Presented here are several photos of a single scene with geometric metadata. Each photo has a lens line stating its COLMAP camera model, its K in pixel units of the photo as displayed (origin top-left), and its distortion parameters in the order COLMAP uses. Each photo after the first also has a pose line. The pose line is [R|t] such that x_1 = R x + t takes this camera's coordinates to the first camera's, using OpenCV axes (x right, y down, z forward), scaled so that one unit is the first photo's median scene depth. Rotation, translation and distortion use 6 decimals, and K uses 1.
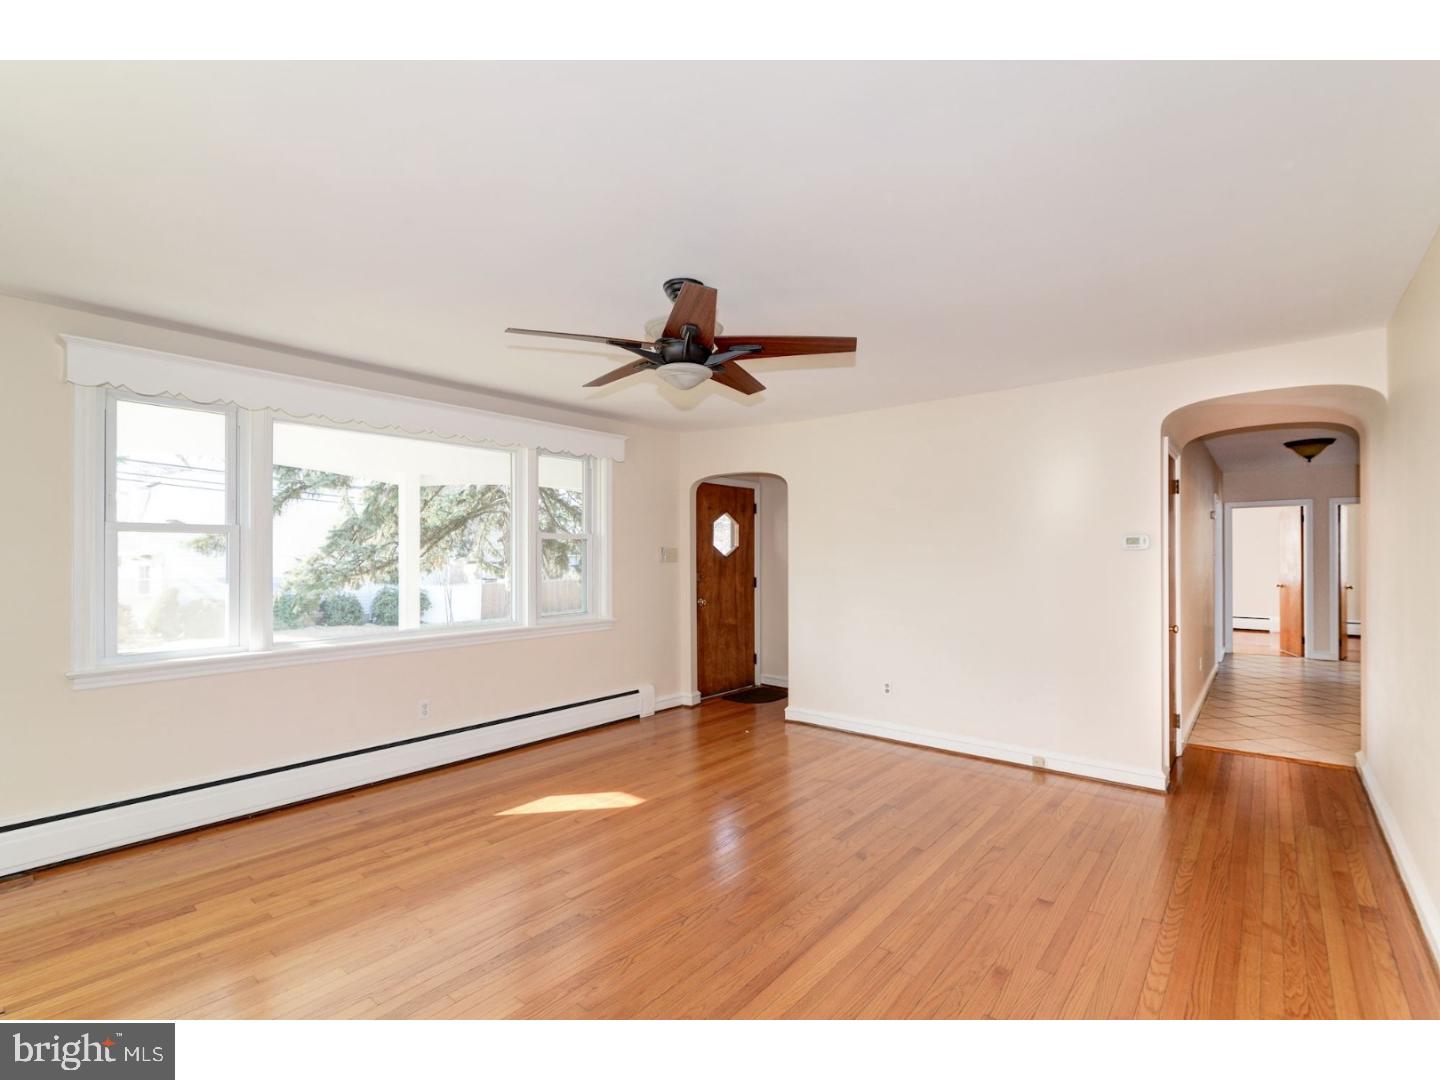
lens RADIAL K [[666.9, 0, 715.7], [0, 666.9, 544.5], [0, 0, 1]] dist [-0.013913, 0.009180]
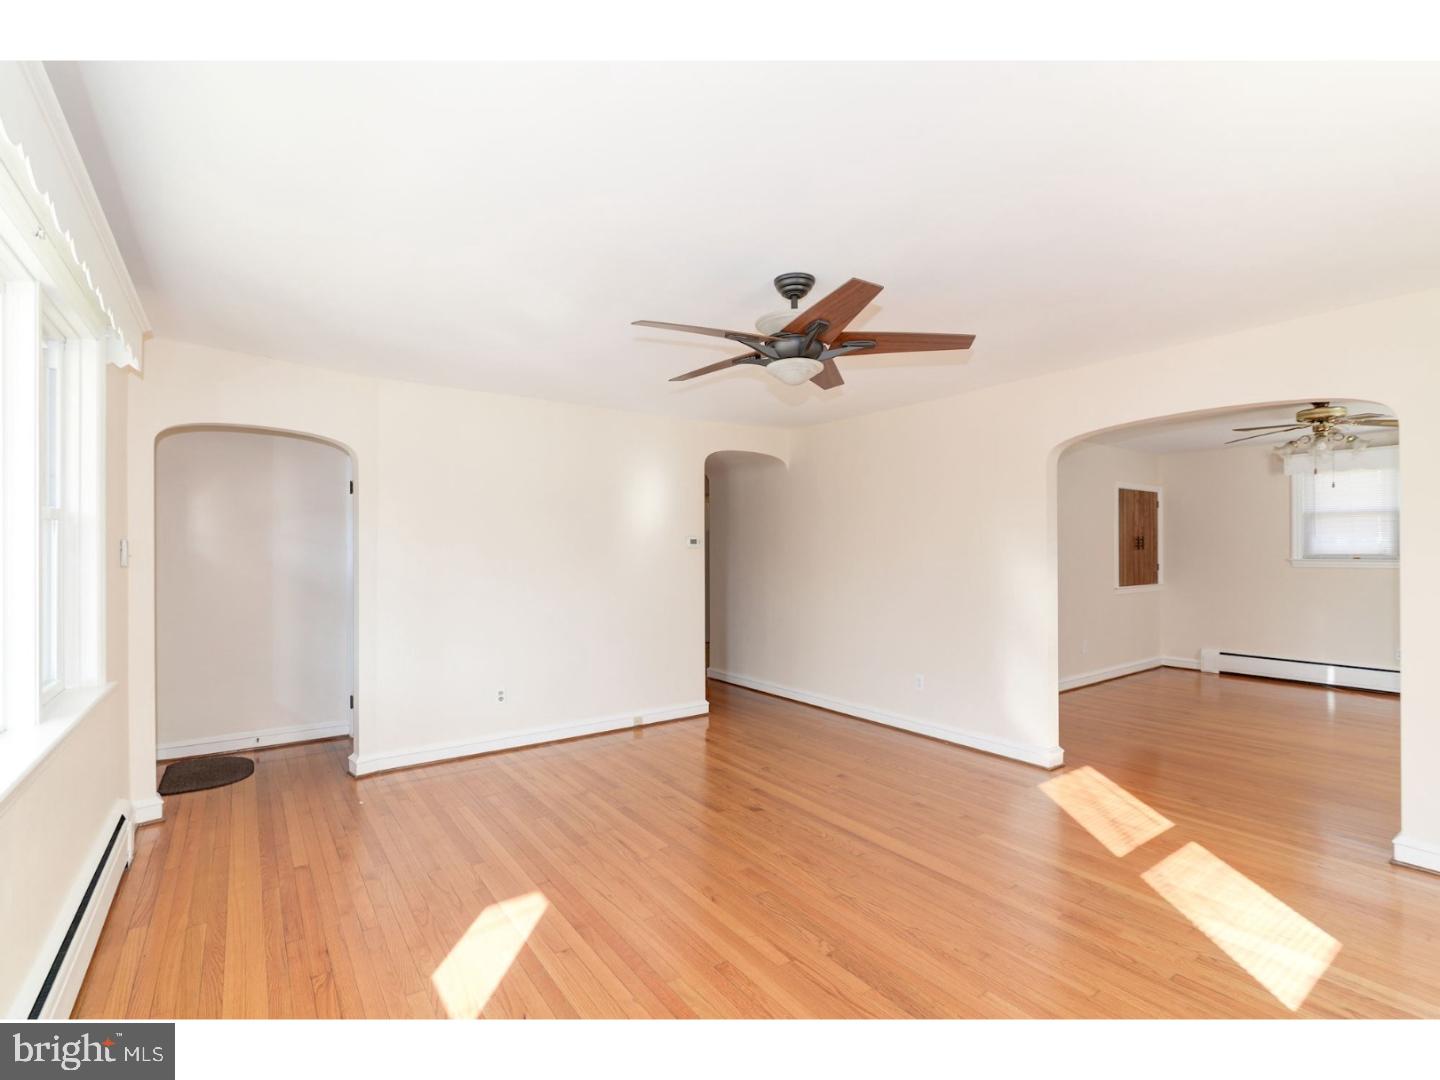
lens RADIAL K [[666.9, 0, 715.7], [0, 666.9, 544.5], [0, 0, 1]] dist [-0.013913, 0.009180]
pose [[0.258657, 0.000999, 0.965969, -0.669618], [-0.006178, 0.999981, 0.000620, -0.000578], [-0.965949, -0.006128, 0.258658, 0.547752]]
